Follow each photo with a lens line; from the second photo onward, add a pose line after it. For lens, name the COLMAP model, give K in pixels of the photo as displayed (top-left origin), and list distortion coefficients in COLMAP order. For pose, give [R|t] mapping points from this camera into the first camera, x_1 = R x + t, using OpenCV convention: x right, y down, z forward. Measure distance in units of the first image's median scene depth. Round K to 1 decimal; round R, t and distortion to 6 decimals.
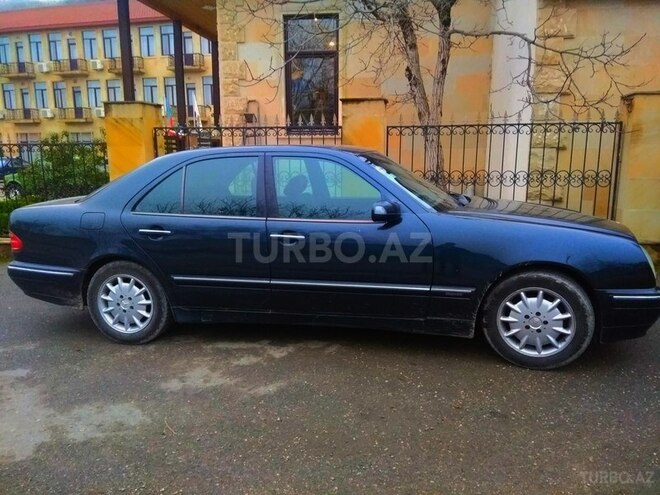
lens RADIAL K [[499.3, 0, 331.1], [0, 499.3, 261.4], [0, 0, 1]] dist [0.072550, 0.001402]
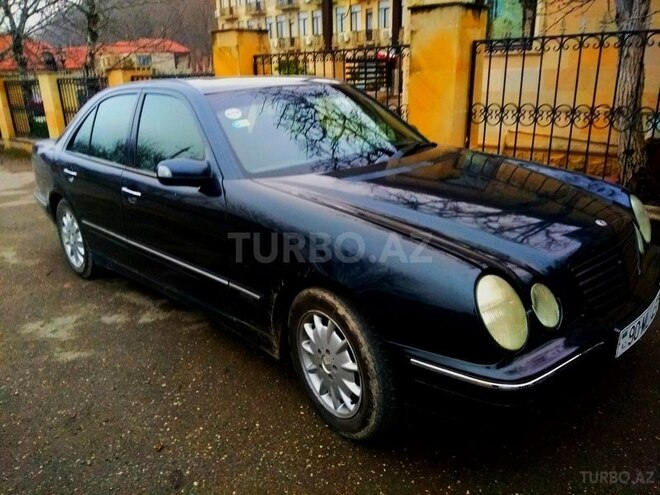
lens RADIAL K [[509.3, 0, 343.3], [0, 509.3, 251.2], [0, 0, 1]] dist [0.087456, -0.119765]
pose [[0.843253, 0.159870, -0.513192, 0.644206], [-0.093123, 0.983759, 0.153446, -0.110687], [0.529388, -0.081604, 0.844446, 0.403823]]
